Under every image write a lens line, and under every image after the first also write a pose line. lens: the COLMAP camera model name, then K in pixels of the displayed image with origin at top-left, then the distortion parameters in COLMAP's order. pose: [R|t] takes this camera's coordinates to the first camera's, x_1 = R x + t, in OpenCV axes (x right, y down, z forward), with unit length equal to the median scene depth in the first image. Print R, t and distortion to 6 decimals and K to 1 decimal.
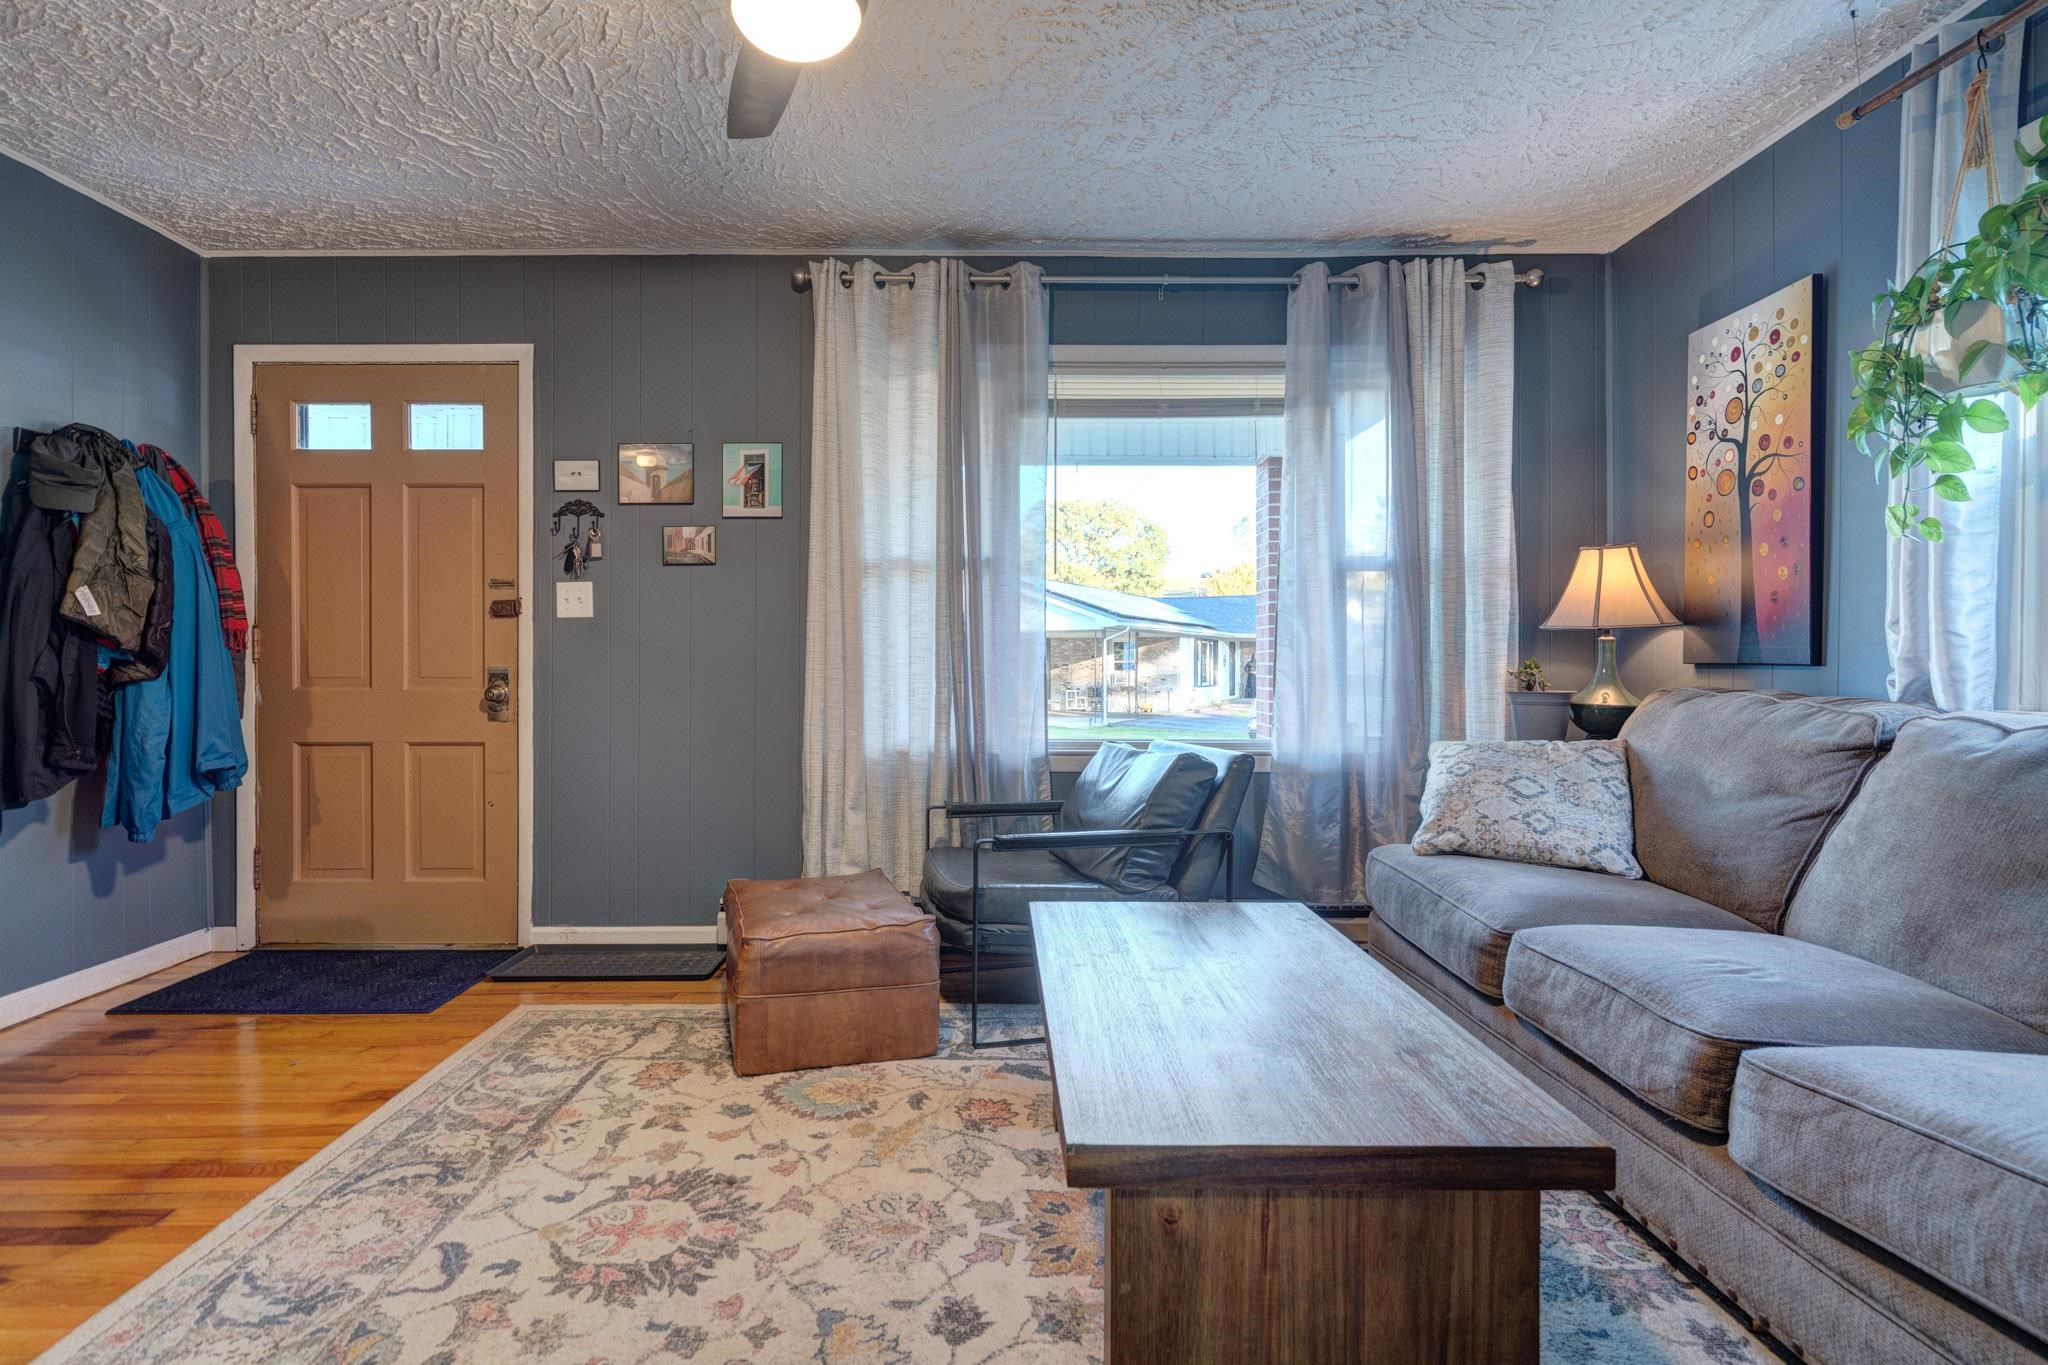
lens RADIAL K [[1045.1, 0, 1018.8], [0, 1045.1, 657.8], [0, 0, 1]] dist [0.004117, -0.000110]
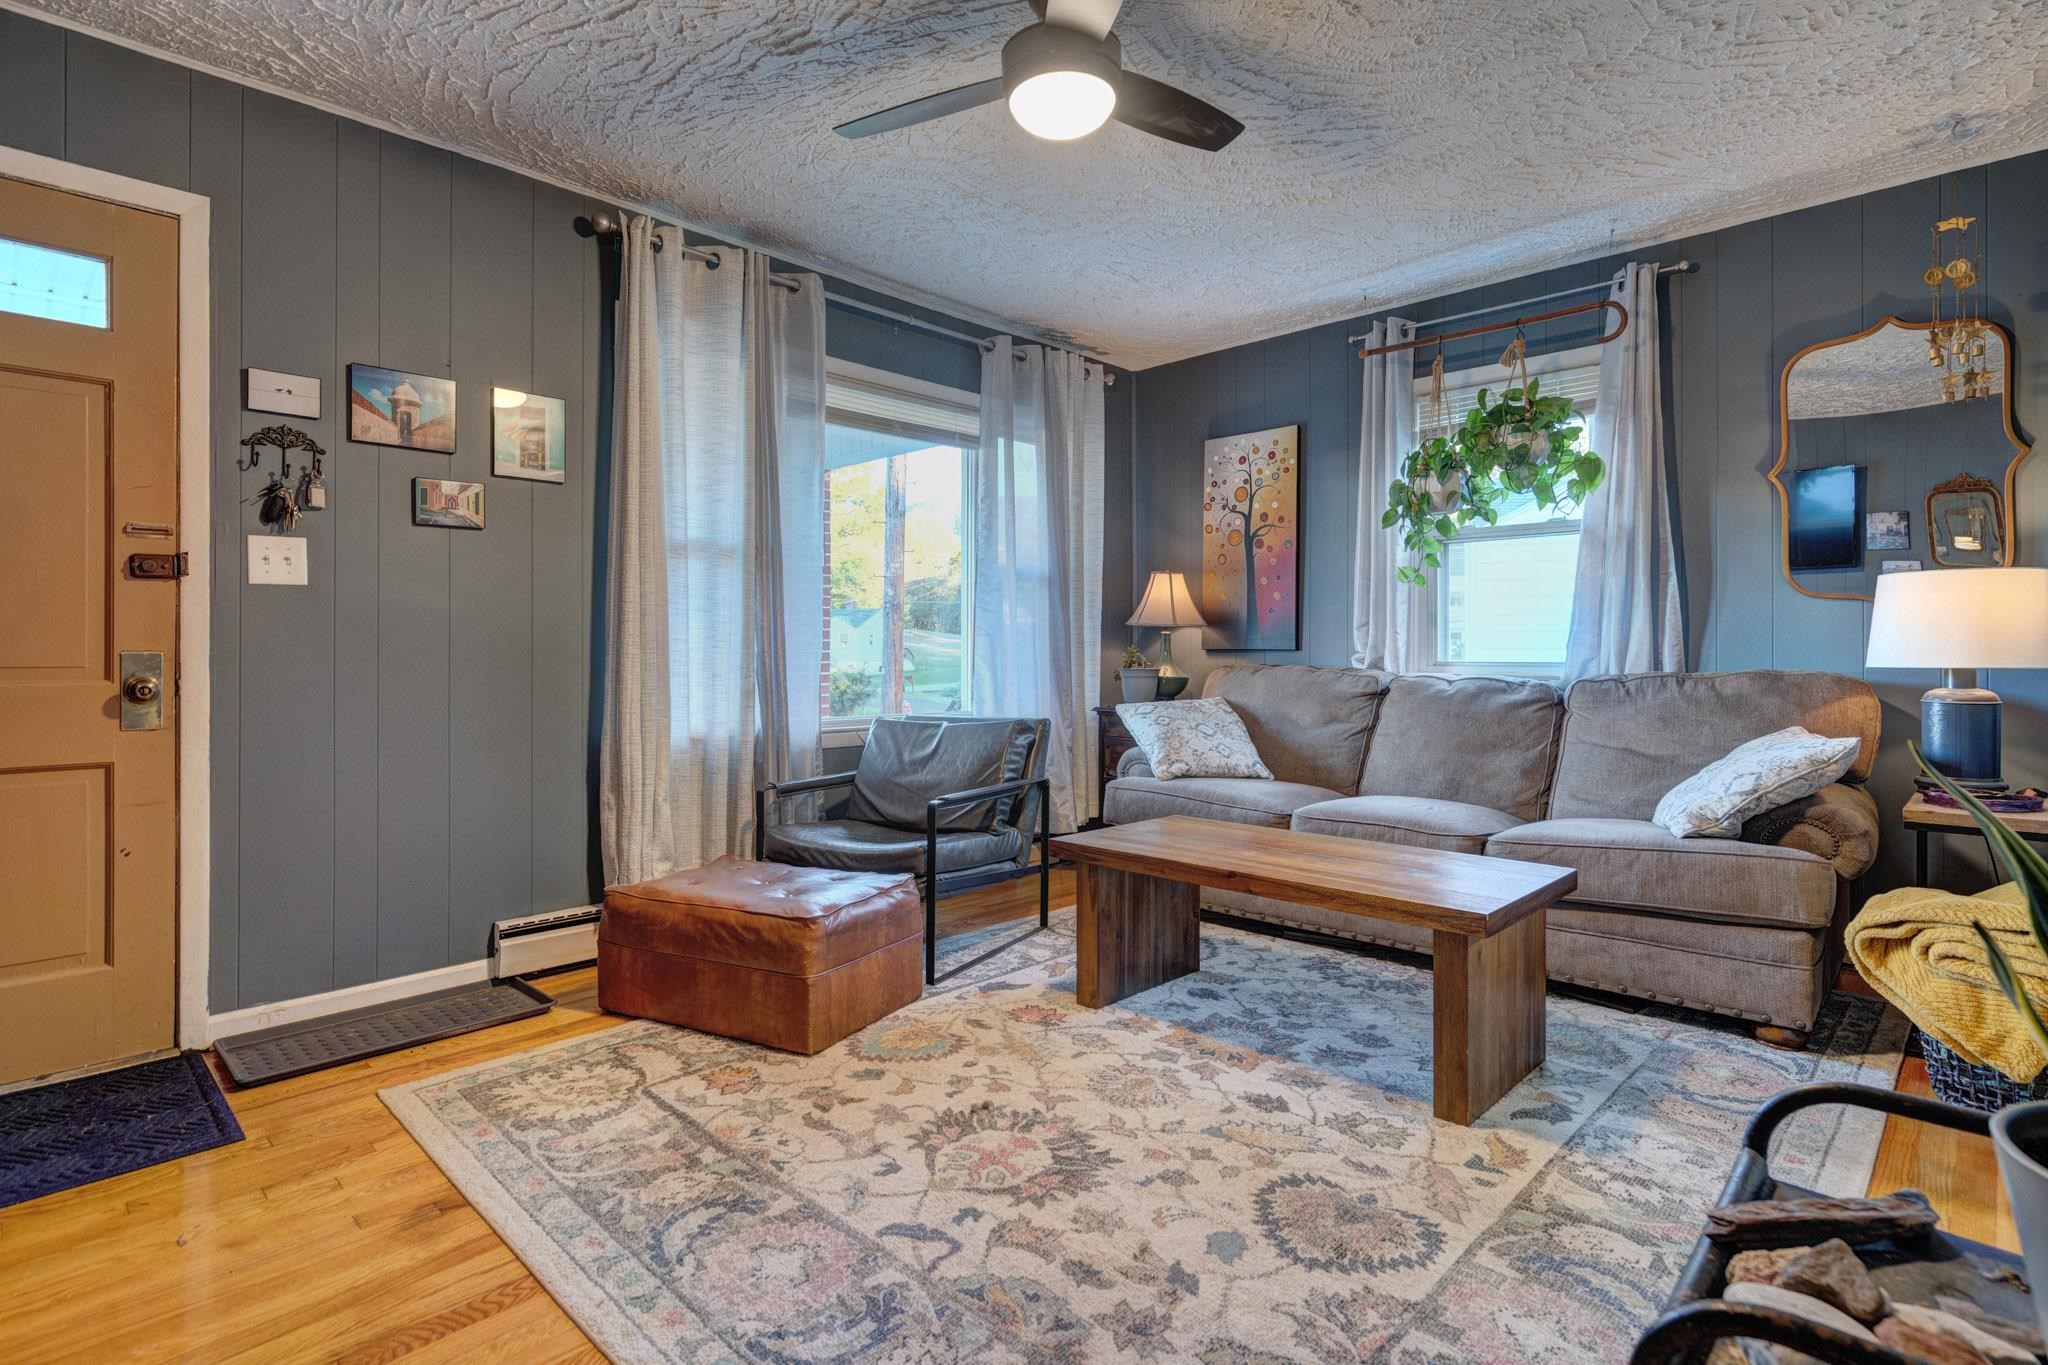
lens RADIAL K [[1000.9, 0, 1043.6], [0, 1000.9, 643.6], [0, 0, 1]] dist [0.002578, 0.001144]
pose [[0.696299, 0.006743, 0.717720, -0.664692], [-0.003057, 0.999975, -0.006428, 0.007423], [-0.717745, 0.002281, 0.696302, 0.138231]]
